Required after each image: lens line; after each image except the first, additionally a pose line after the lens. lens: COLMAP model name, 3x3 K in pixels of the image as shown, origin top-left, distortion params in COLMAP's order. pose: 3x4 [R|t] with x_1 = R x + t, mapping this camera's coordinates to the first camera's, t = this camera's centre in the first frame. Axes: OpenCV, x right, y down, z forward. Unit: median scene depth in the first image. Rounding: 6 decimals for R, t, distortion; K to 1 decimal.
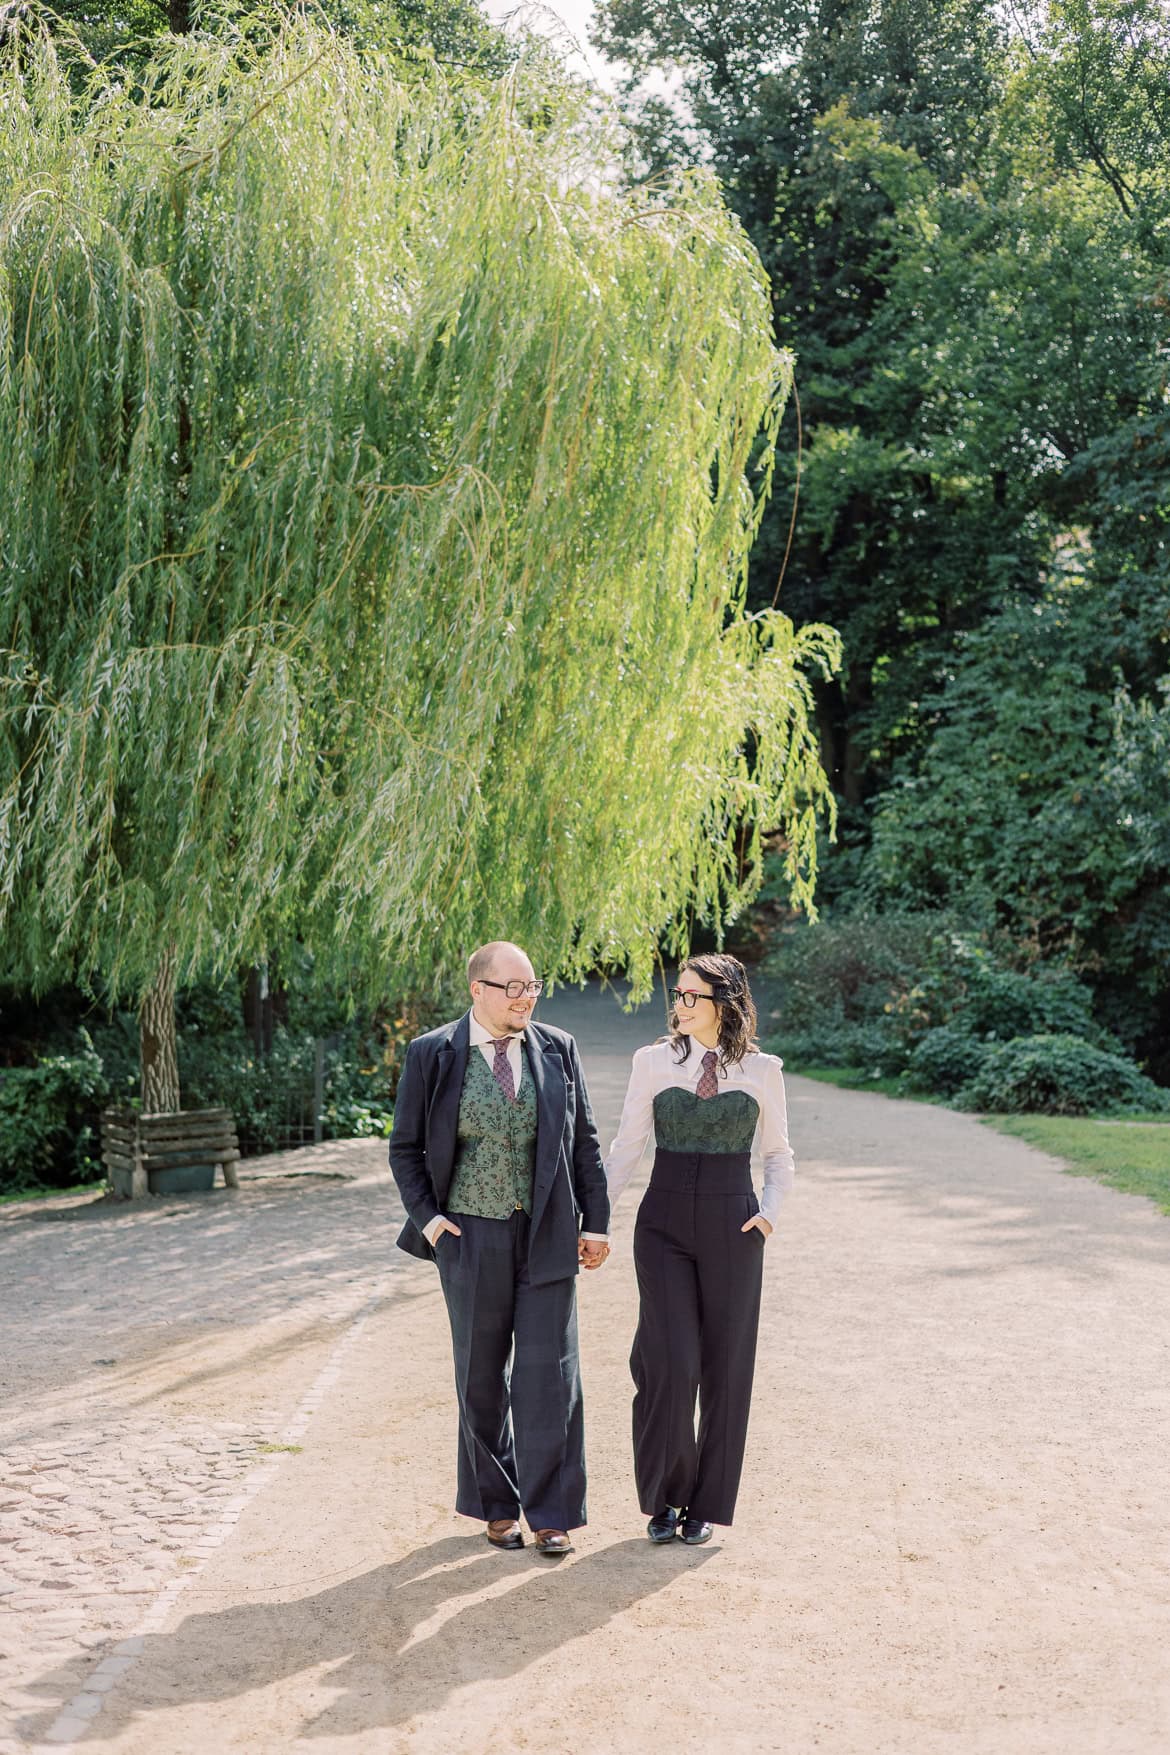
lens RADIAL K [[2495.7, 0, 593.5], [0, 2495.7, 856.6], [0, 0, 1]] dist [-0.016111, 0.046583]
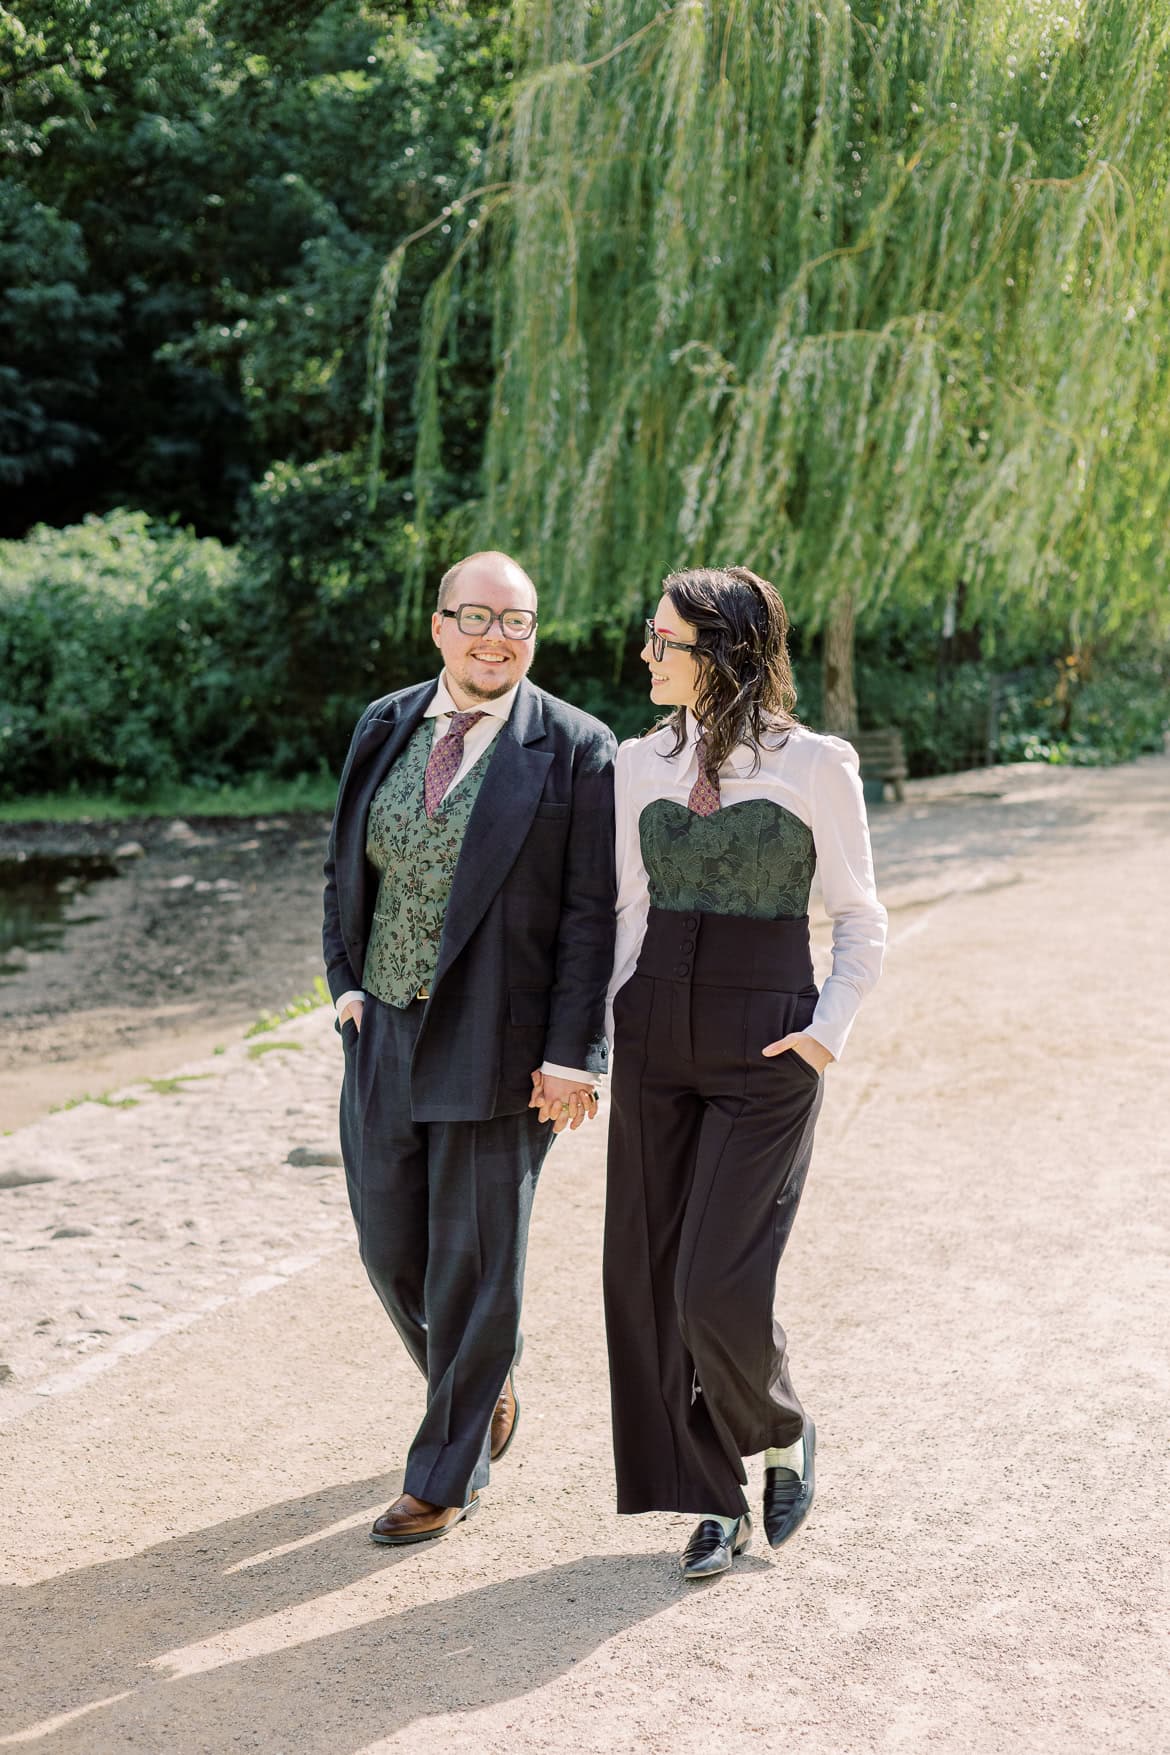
lens RADIAL K [[2495.7, 0, 593.5], [0, 2495.7, 856.6], [0, 0, 1]] dist [-0.016111, 0.046583]
pose [[0.957672, 0.039464, -0.285142, 0.059011], [0.002313, 0.989471, 0.144710, -0.010399], [0.287851, -0.139245, 0.947498, -0.164028]]
